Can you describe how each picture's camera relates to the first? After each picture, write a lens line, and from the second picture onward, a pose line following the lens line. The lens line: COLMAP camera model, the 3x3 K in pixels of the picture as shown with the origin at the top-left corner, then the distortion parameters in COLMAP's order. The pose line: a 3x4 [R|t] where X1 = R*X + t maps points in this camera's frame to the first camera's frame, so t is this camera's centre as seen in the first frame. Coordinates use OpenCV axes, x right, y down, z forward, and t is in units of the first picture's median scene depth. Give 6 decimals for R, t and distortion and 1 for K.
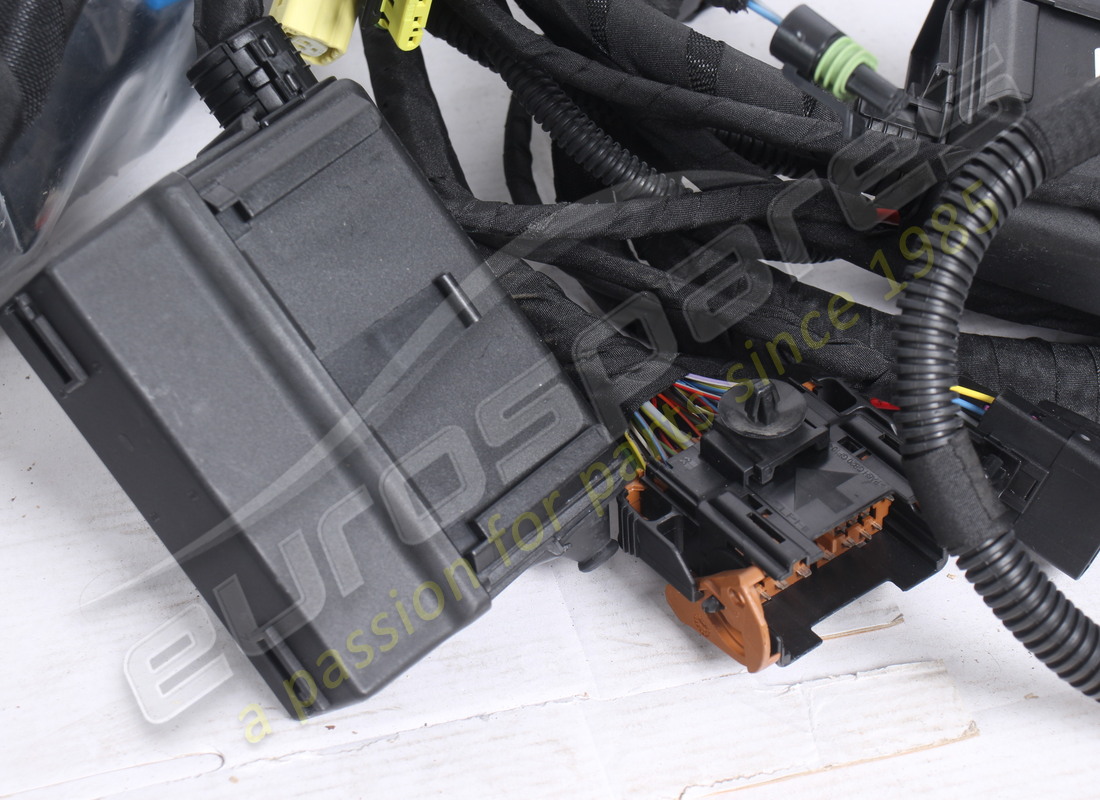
lens RADIAL K [[3052.4, 0, 550.0], [0, 3052.4, 400.0], [0, 0, 1]] dist [0.458302, 0.458224]
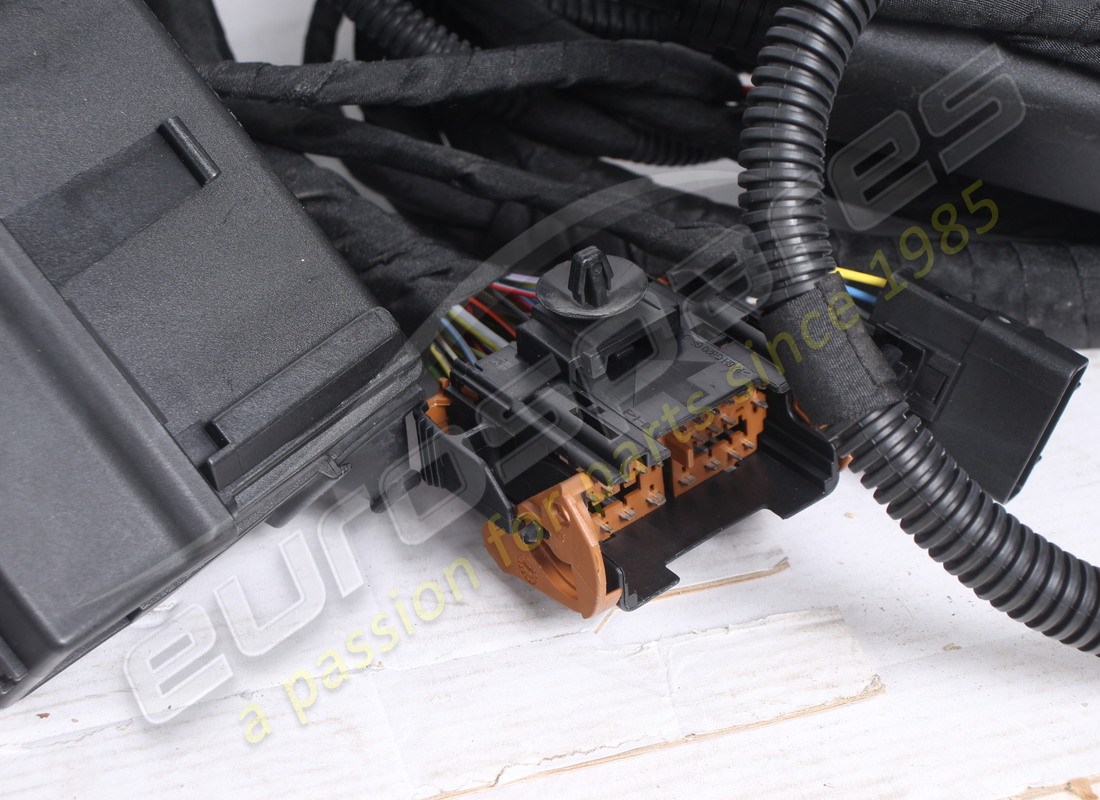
lens RADIAL K [[2932.3, 0, 550.0], [0, 2932.3, 400.0], [0, 0, 1]] dist [0.373216, -0.156785]
pose [[0.999112, -0.039753, -0.013964, 0.068097], [0.037915, 0.992809, -0.113546, 0.116700], [0.018377, 0.112916, 0.993435, 0.254064]]
